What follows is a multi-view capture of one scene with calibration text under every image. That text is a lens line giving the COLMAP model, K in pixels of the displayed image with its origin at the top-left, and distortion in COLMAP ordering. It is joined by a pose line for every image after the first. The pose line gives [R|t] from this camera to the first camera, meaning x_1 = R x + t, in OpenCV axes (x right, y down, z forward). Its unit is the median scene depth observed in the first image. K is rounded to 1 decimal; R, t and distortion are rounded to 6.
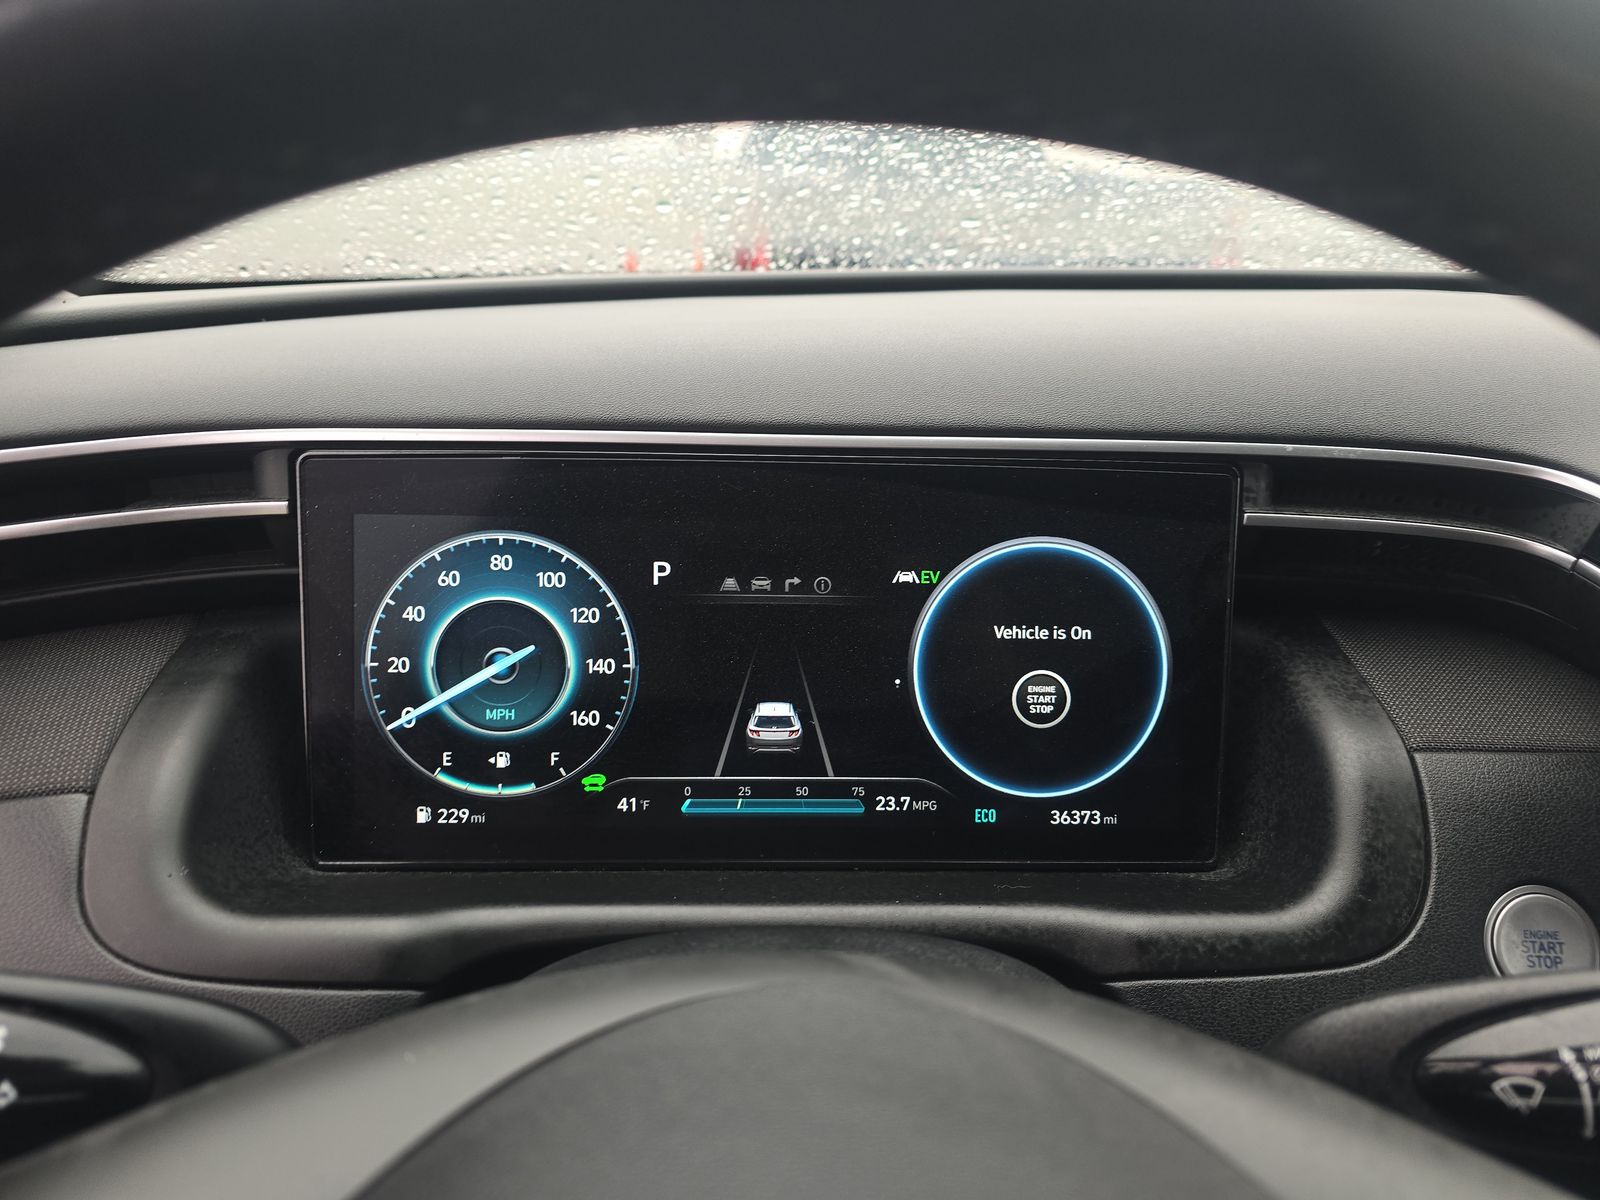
lens RADIAL K [[1054.8, 0, 800.0], [0, 1054.8, 600.0], [0, 0, 1]] dist [0.089143, 0.000074]
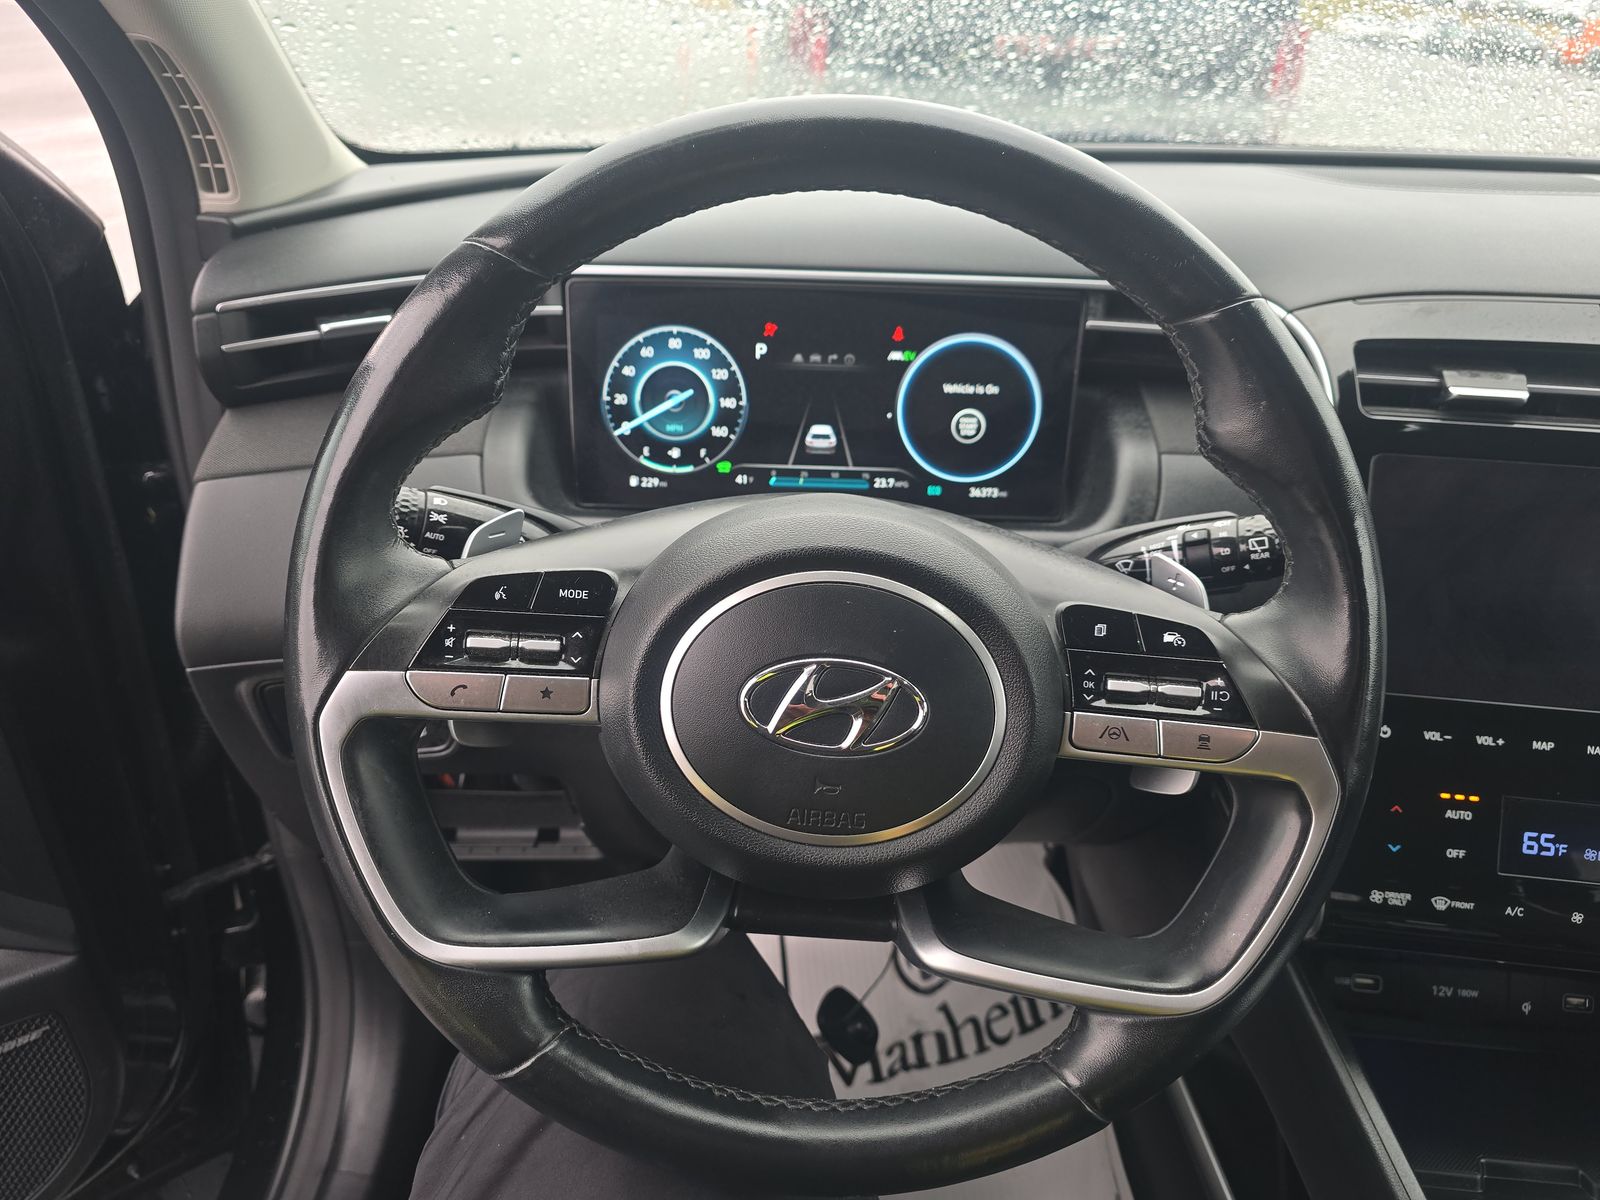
lens RADIAL K [[1054.8, 0, 800.0], [0, 1054.8, 600.0], [0, 0, 1]] dist [0.089143, 0.000074]
pose [[0.998742, 0.027092, -0.042190, 0.024599], [-0.020075, 0.987131, 0.158651, 0.106031], [0.045945, -0.157604, 0.986433, -0.863306]]
